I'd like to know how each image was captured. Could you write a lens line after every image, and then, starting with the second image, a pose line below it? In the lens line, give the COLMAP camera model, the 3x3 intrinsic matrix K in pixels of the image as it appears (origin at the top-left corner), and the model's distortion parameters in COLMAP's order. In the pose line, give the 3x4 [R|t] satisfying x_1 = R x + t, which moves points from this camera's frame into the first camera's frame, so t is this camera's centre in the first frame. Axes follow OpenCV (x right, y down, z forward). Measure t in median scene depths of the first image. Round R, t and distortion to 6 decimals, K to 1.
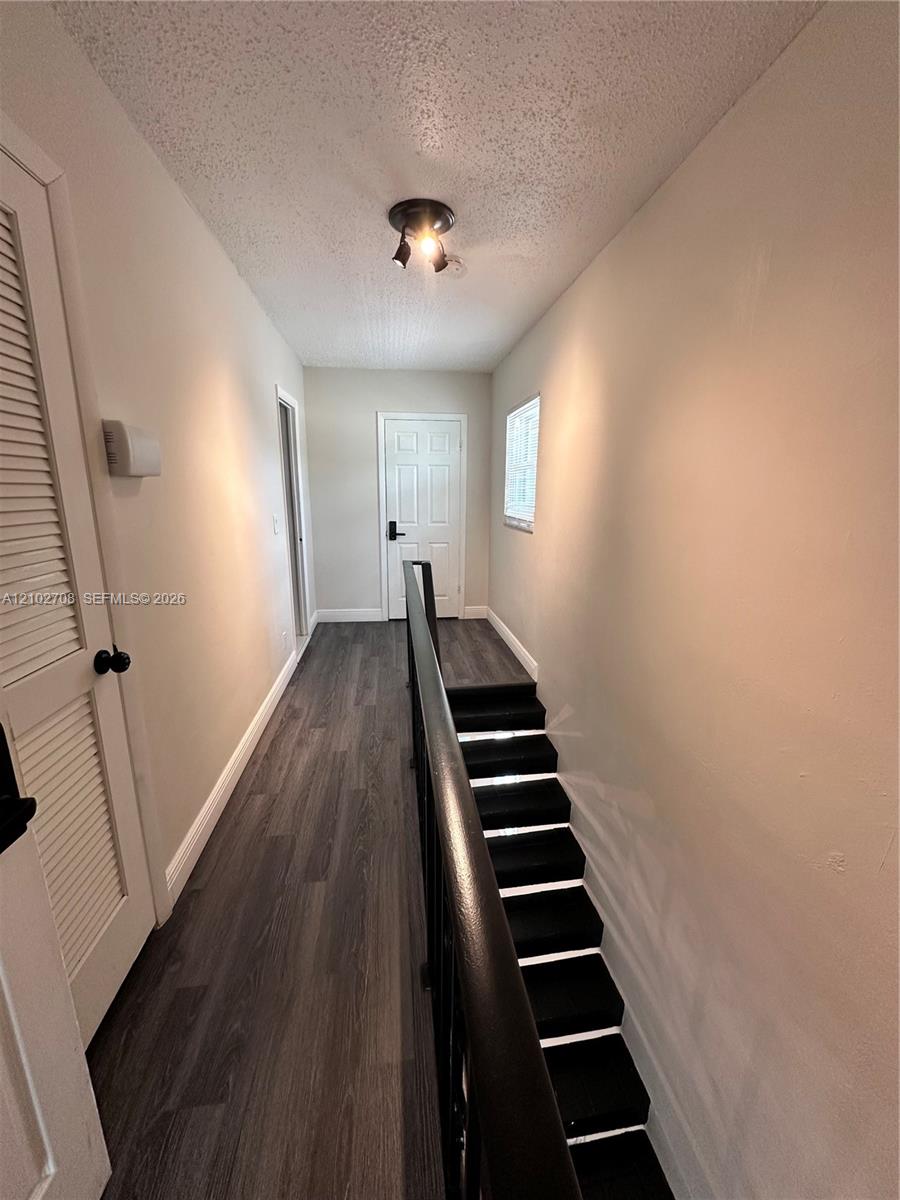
lens RADIAL K [[471.9, 0, 446.9], [0, 471.9, 600.2], [0, 0, 1]] dist [-0.002239, 0.000101]
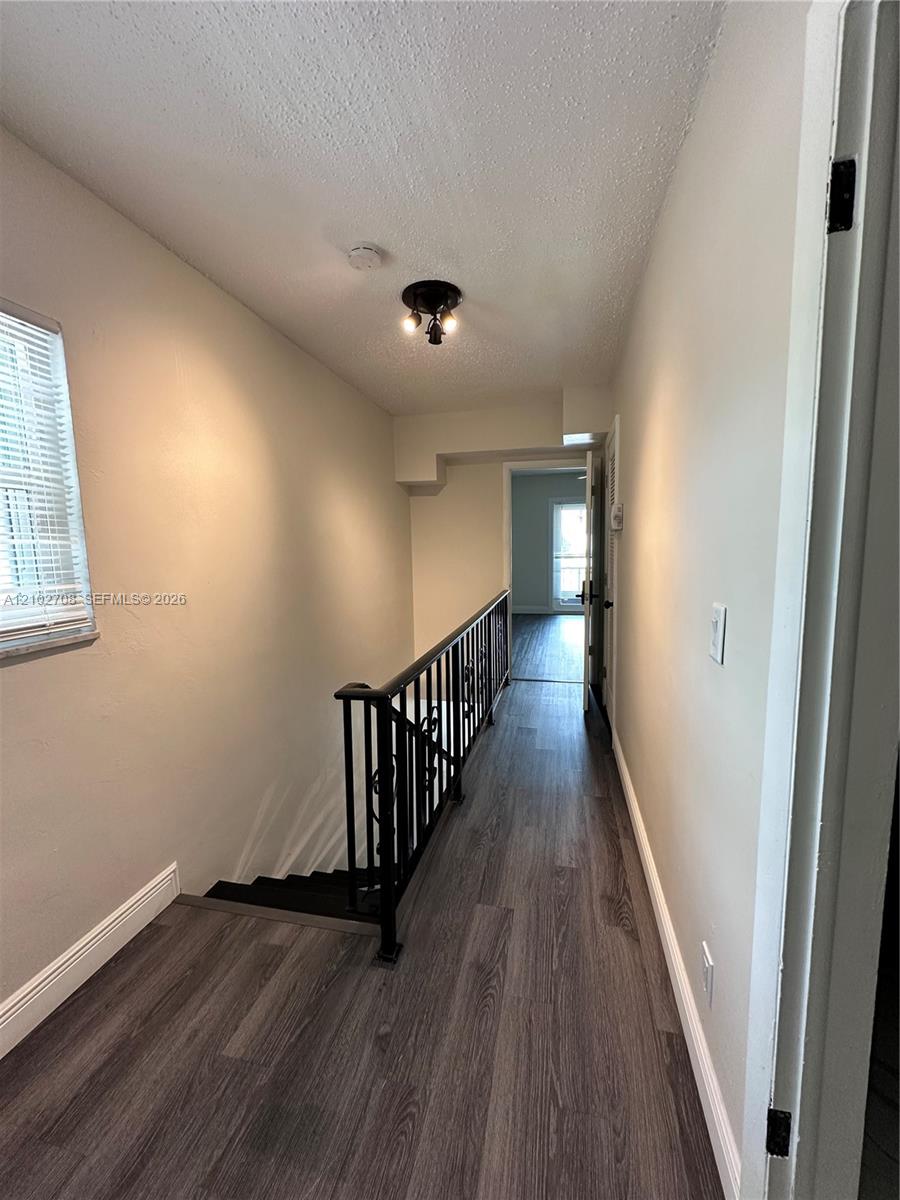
lens RADIAL K [[471.9, 0, 446.9], [0, 471.9, 600.2], [0, 0, 1]] dist [-0.002239, 0.000101]
pose [[-0.937302, -0.022268, 0.347805, -0.308998], [0.099870, 0.938944, 0.329256, -0.320580], [-0.333901, 0.343348, -0.877851, 1.391153]]
